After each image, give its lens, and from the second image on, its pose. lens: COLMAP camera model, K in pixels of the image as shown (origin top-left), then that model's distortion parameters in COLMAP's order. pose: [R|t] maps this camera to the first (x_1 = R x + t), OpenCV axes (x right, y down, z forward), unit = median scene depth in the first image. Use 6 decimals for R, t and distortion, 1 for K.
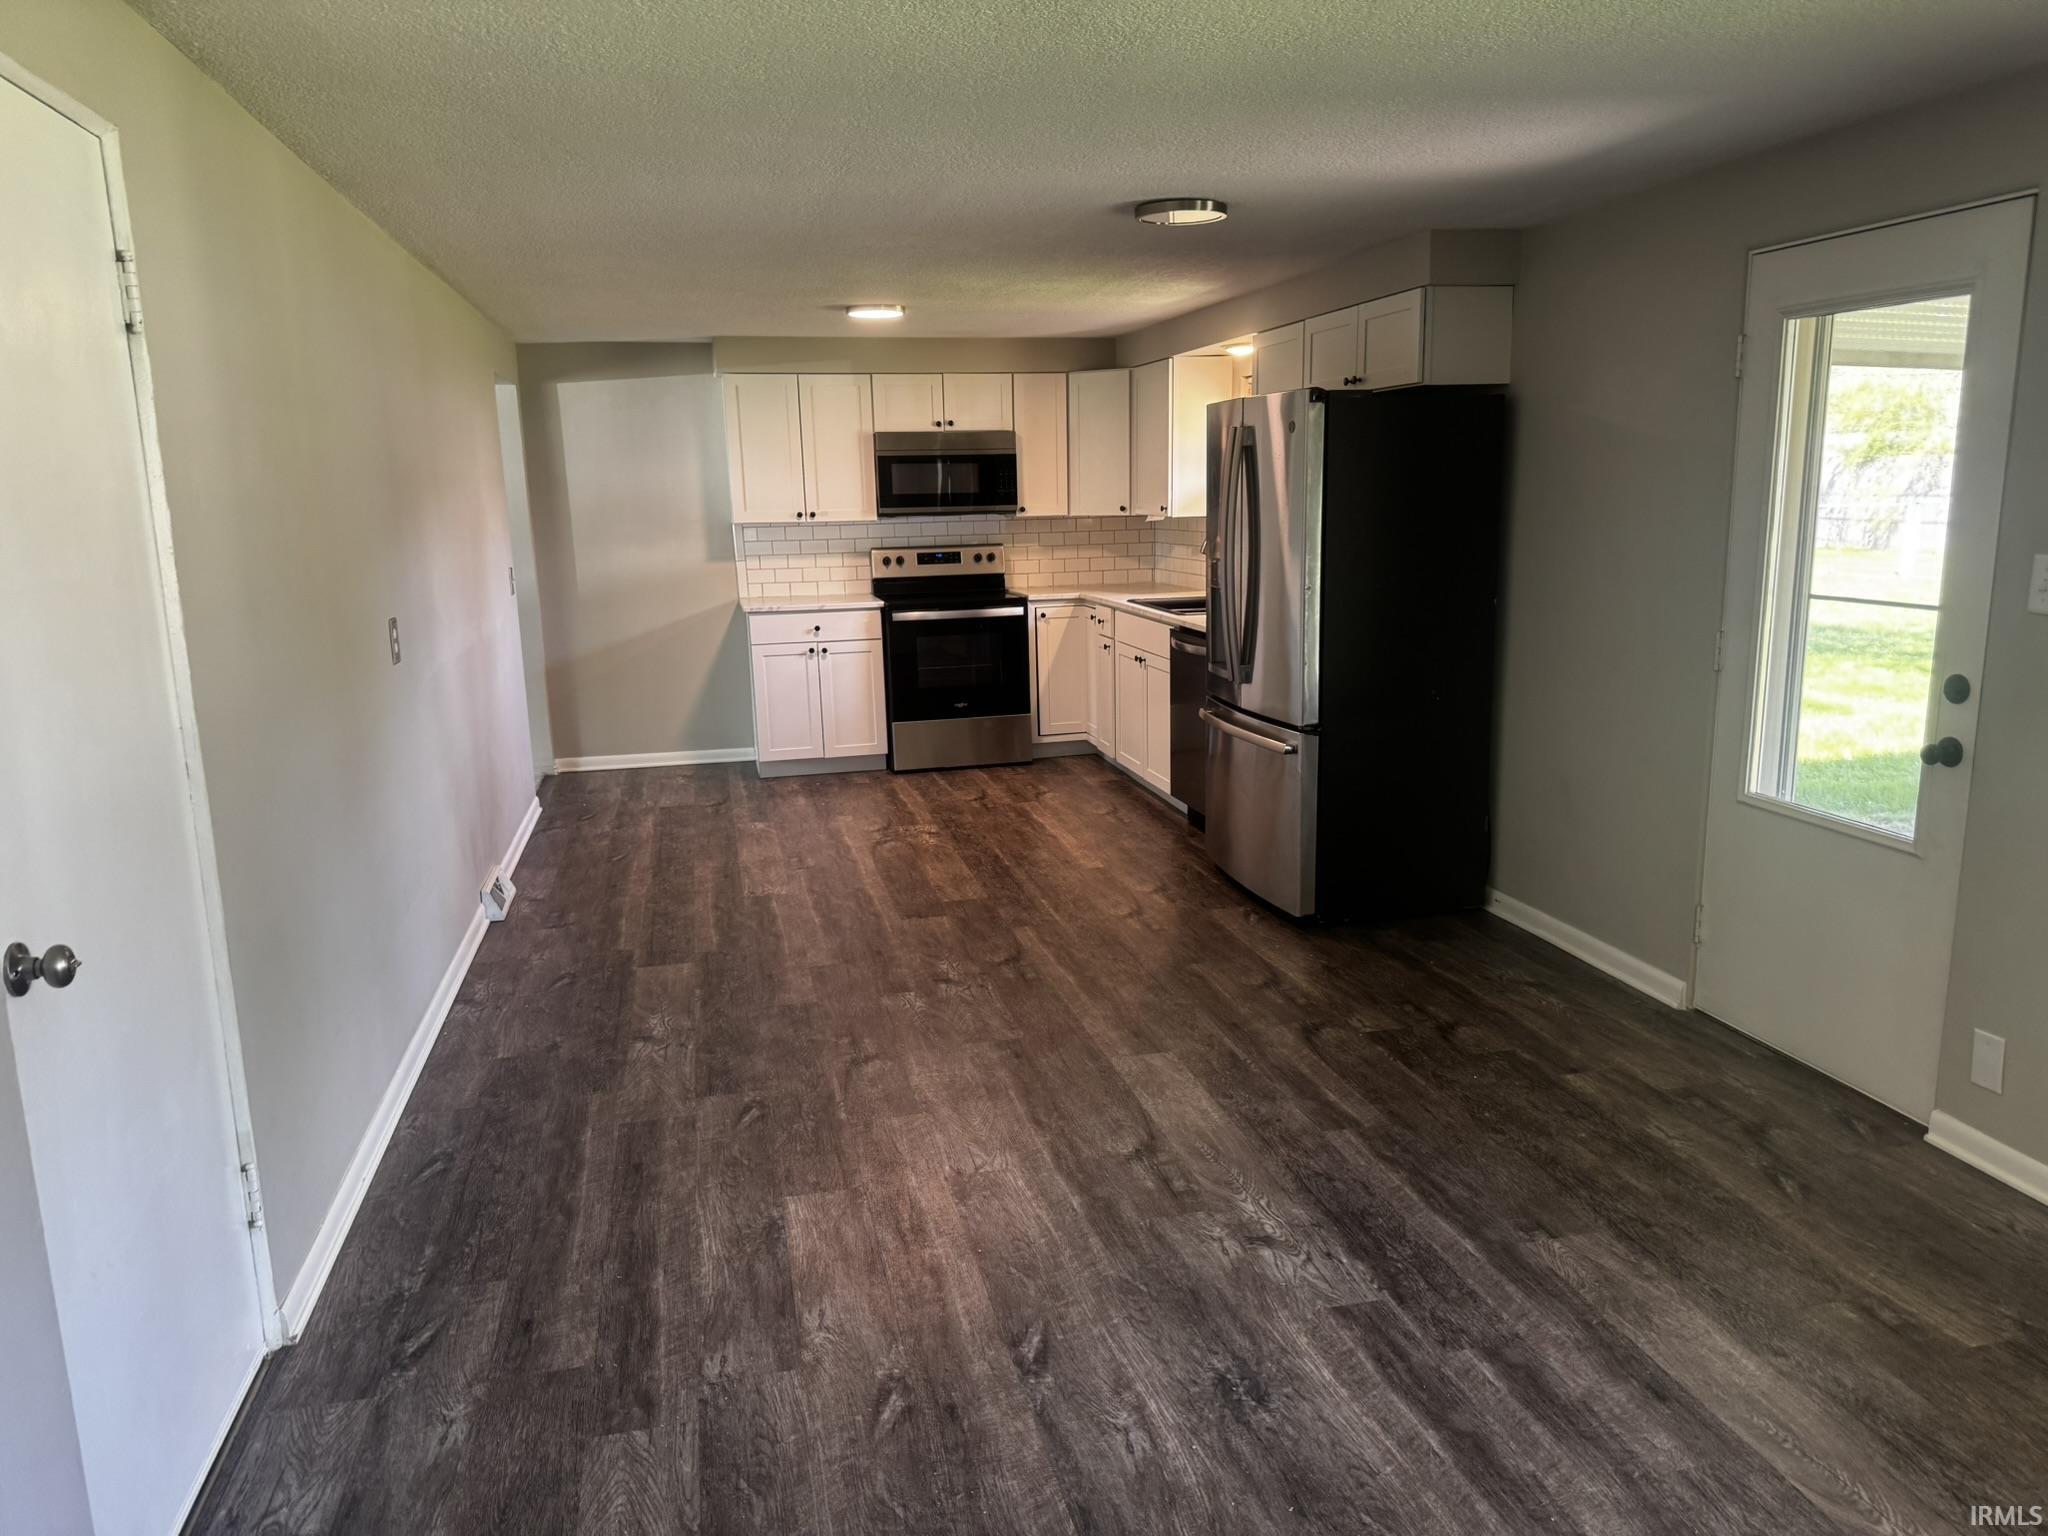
lens RADIAL K [[1444.8, 0, 1053.9], [0, 1444.8, 799.7], [0, 0, 1]] dist [0.070651, -0.095412]
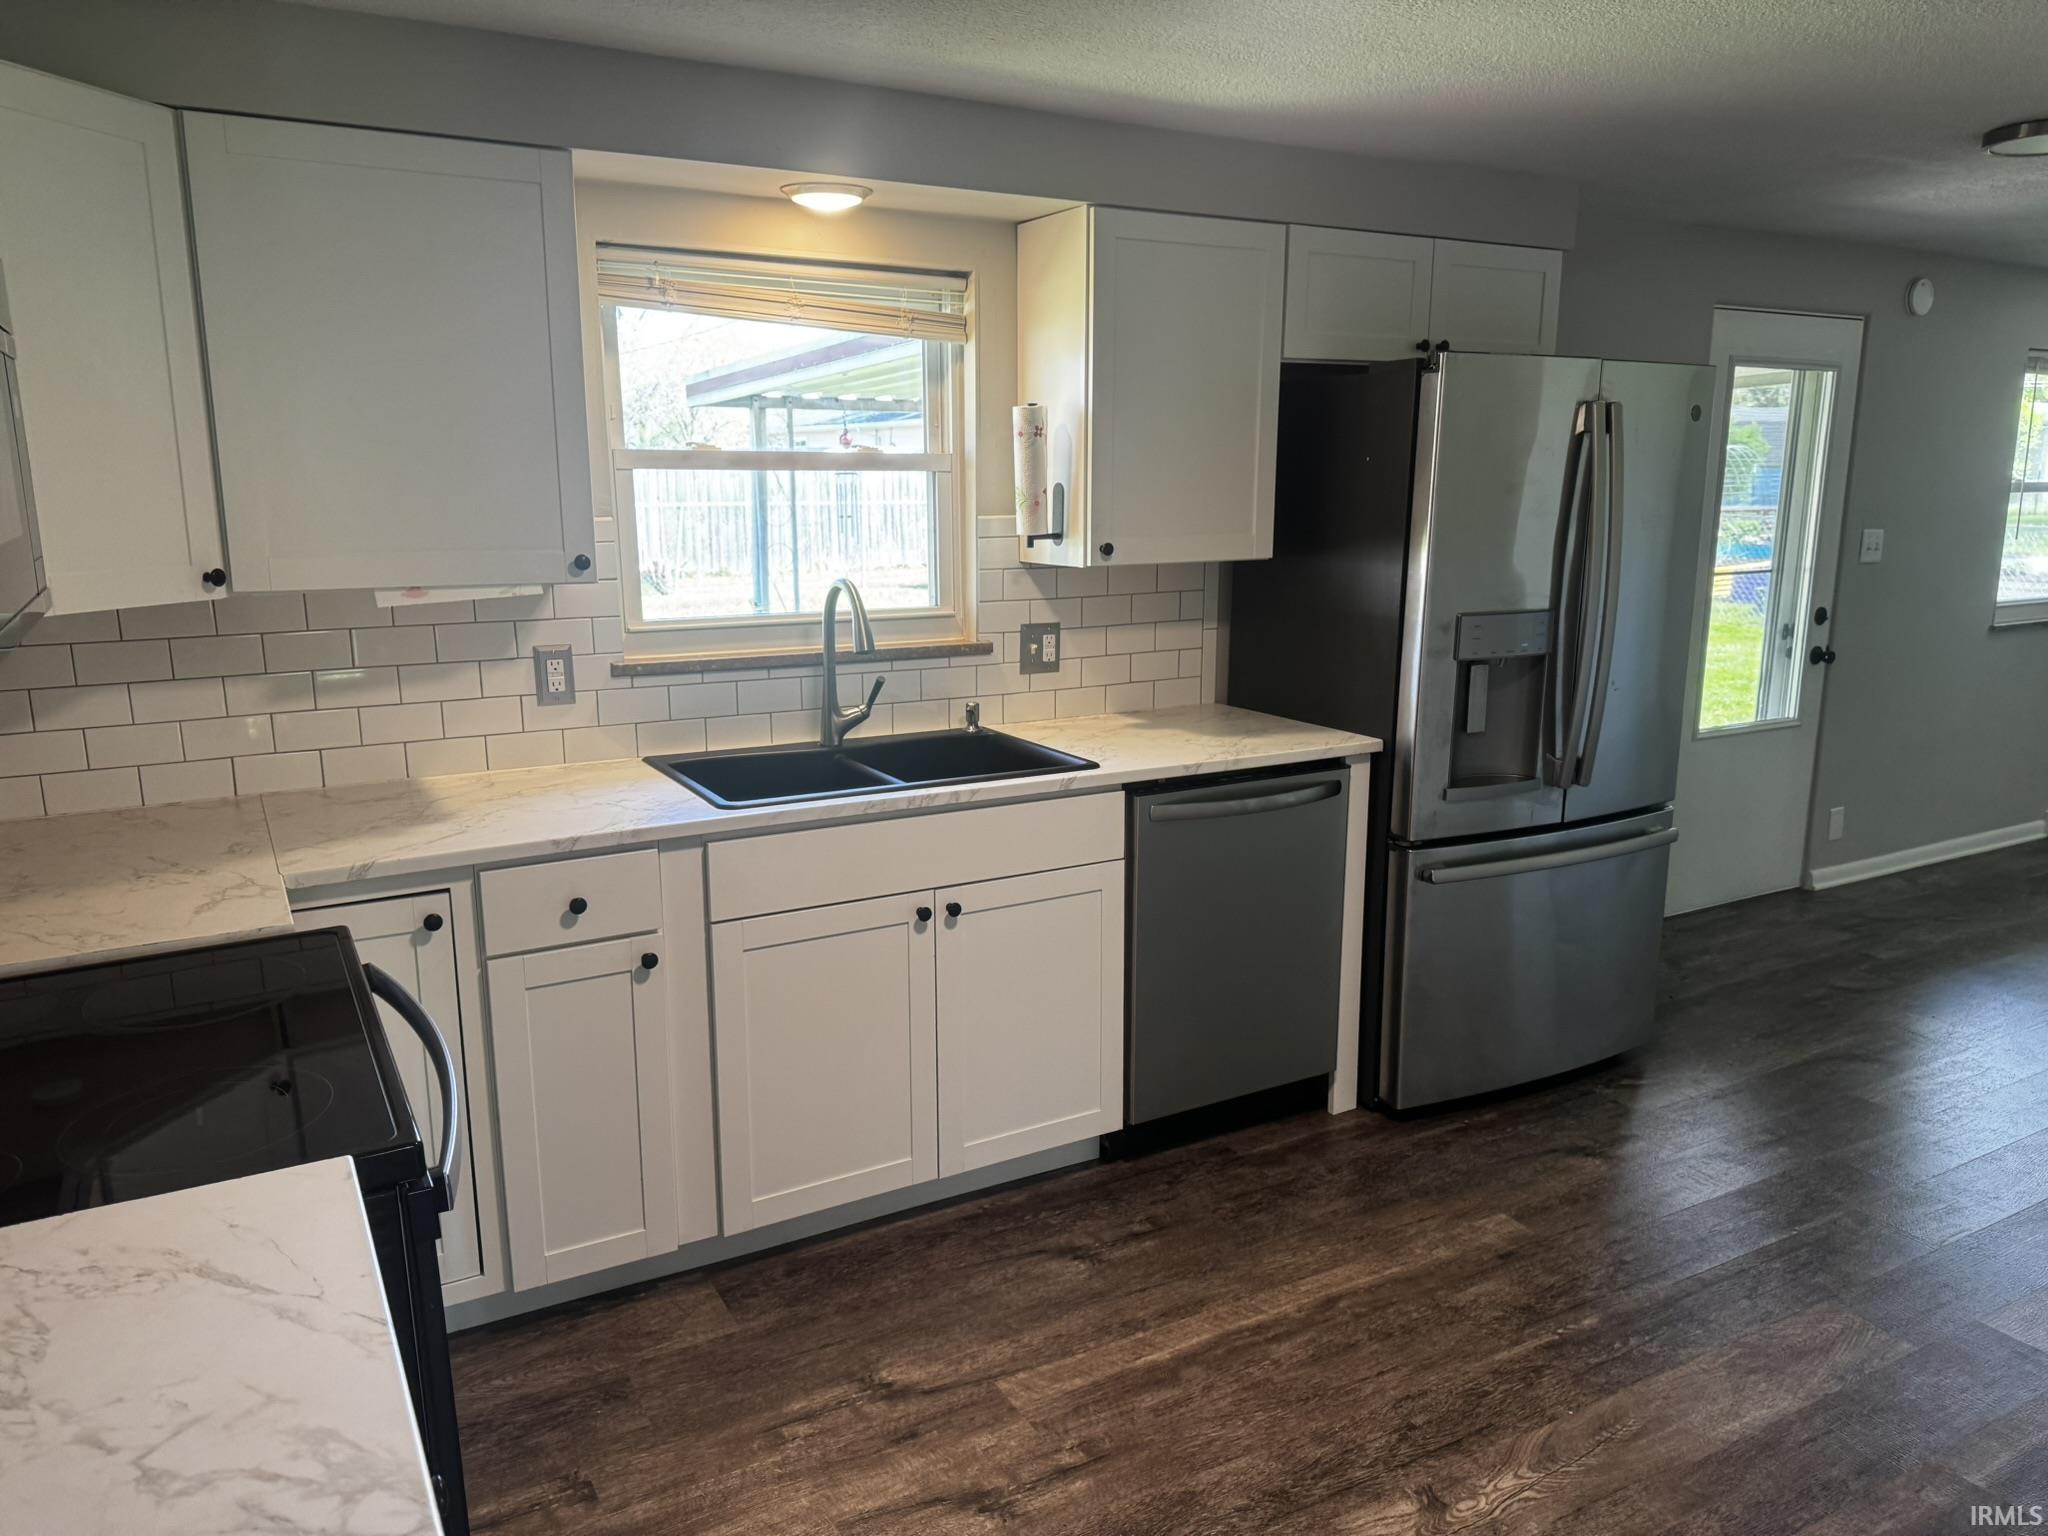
lens RADIAL K [[1444.8, 0, 1011.4], [0, 1444.8, 786.8], [0, 0, 1]] dist [0.070651, -0.095412]
pose [[-0.271647, -0.186557, 0.944142, -0.292889], [0.210380, 0.945794, 0.247413, -0.202526], [-0.939121, 0.265838, -0.217674, 0.934139]]
